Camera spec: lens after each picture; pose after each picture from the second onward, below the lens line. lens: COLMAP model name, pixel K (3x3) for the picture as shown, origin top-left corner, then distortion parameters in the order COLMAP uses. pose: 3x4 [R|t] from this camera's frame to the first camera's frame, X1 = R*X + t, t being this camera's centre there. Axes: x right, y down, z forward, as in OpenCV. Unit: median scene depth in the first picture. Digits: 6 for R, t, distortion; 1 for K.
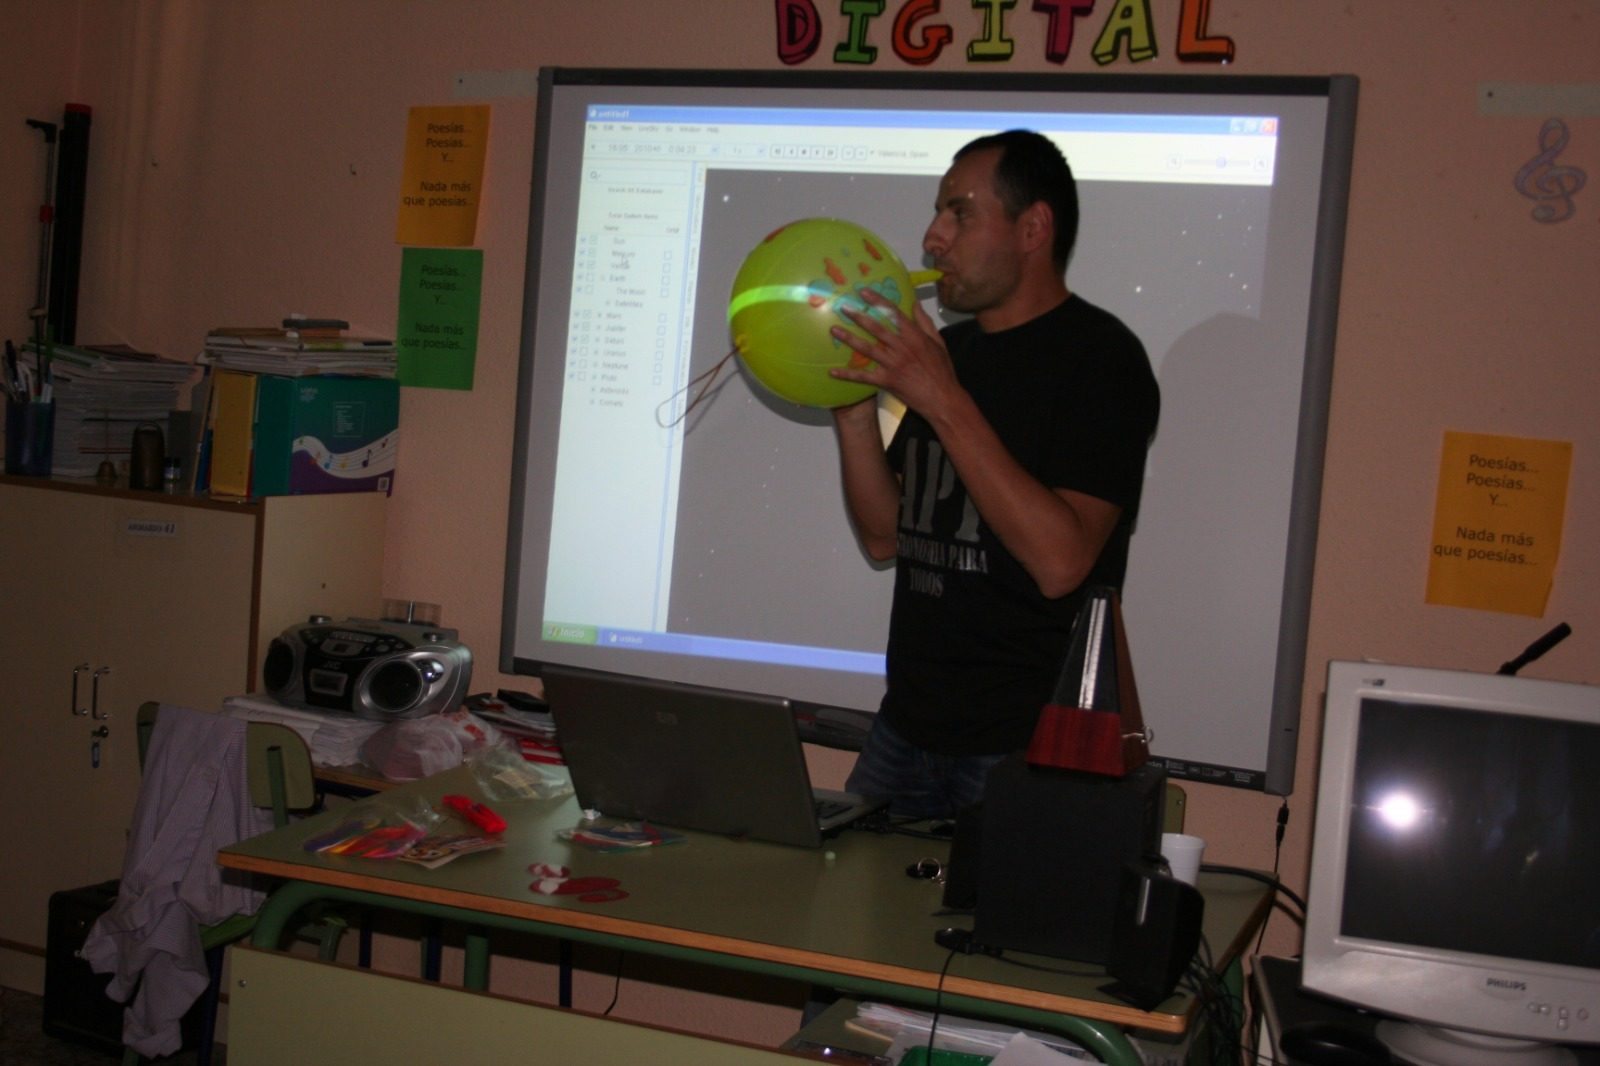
lens RADIAL K [[2152.0, 0, 800.0], [0, 2152.0, 533.0], [0, 0, 1]] dist [-0.037653, 0.081066]
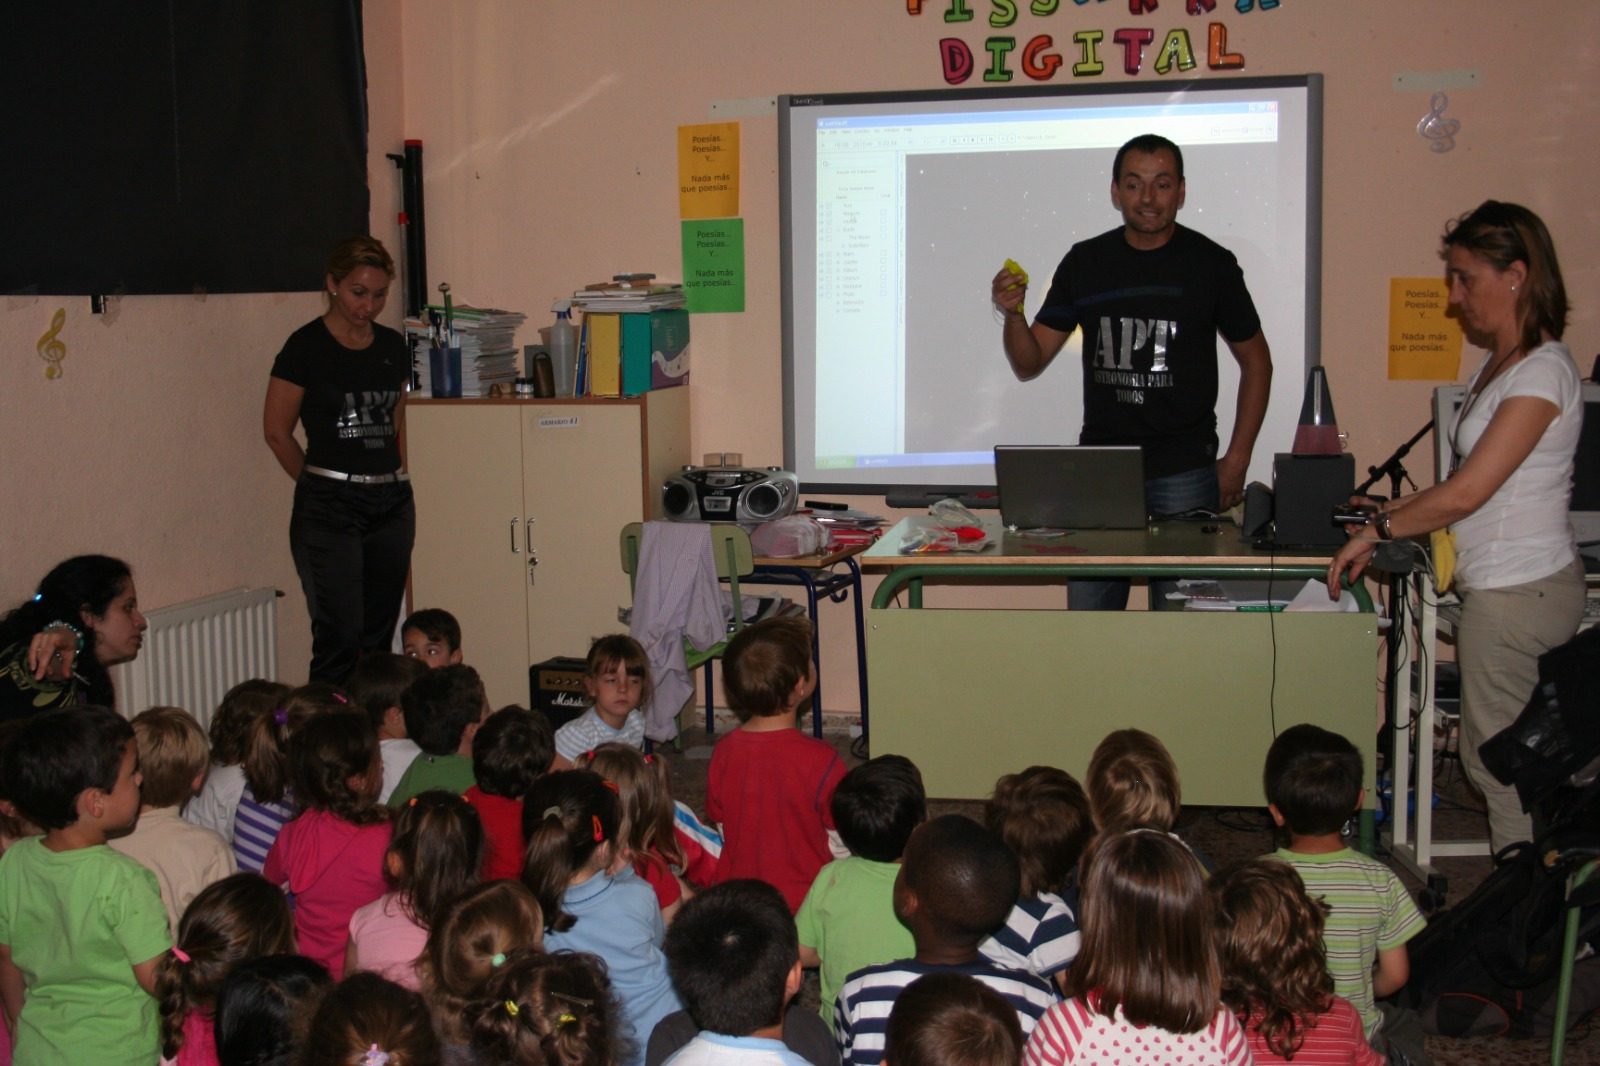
lens RADIAL K [[2152.0, 0, 800.0], [0, 2152.0, 533.0], [0, 0, 1]] dist [-0.037653, 0.081066]
pose [[0.981391, -0.110085, 0.157333, -0.398898], [0.103115, 0.993319, 0.051819, 0.015093], [-0.161986, -0.034631, 0.986185, -0.544552]]
